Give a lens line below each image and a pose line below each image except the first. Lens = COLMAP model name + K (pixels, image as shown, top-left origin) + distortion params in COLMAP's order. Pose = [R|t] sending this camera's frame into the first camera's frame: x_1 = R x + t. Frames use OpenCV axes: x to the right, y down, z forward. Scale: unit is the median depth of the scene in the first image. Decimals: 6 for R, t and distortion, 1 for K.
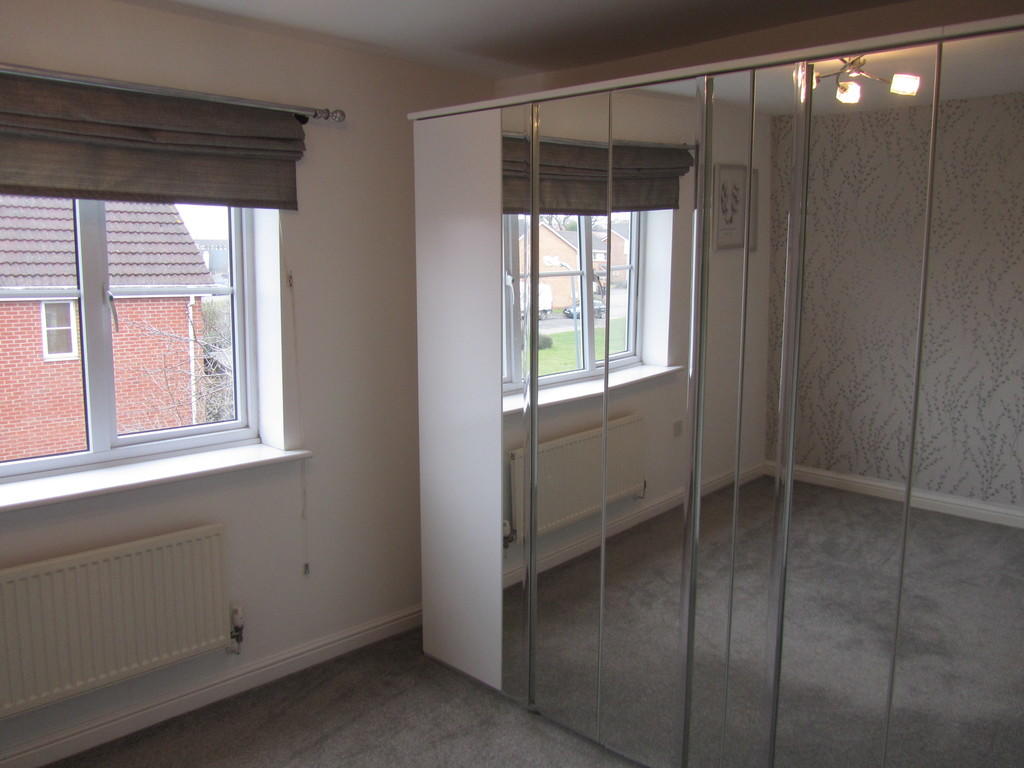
lens RADIAL K [[849.2, 0, 510.2], [0, 849.2, 381.8], [0, 0, 1]] dist [-0.004540, -0.018014]
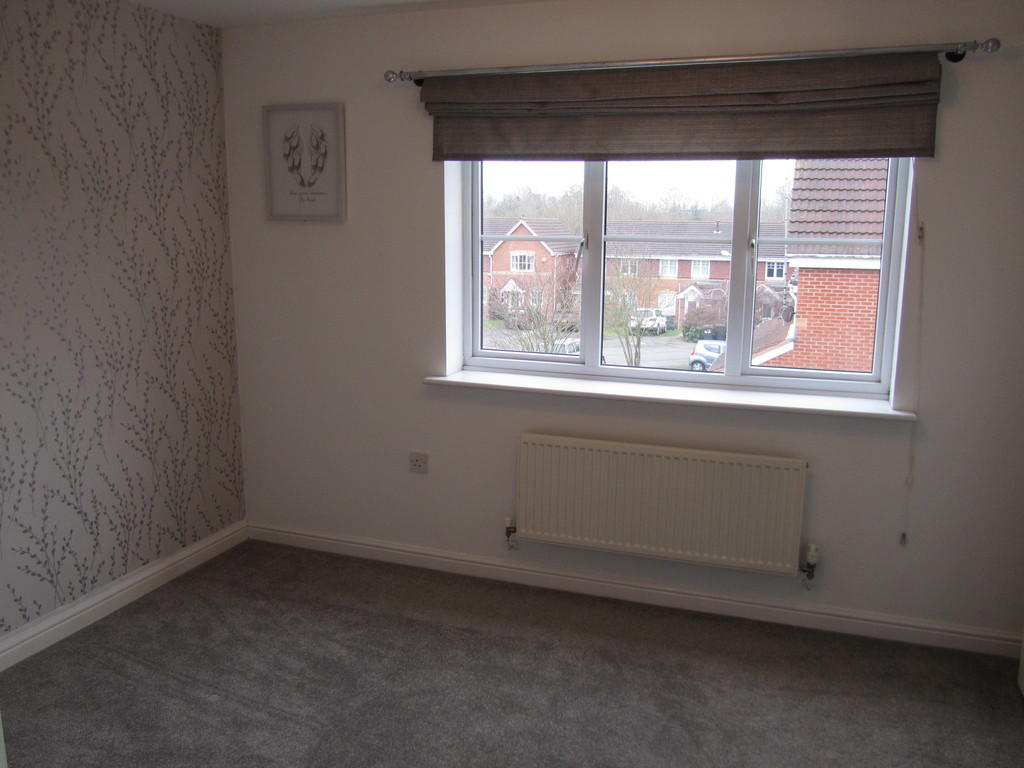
lens RADIAL K [[849.2, 0, 509.6], [0, 849.2, 377.7], [0, 0, 1]] dist [-0.004540, -0.018014]
pose [[0.440031, 0.160098, -0.883595, 0.431259], [-0.125923, 0.985257, 0.115808, -0.013081], [0.889110, 0.060306, 0.453704, 0.190478]]
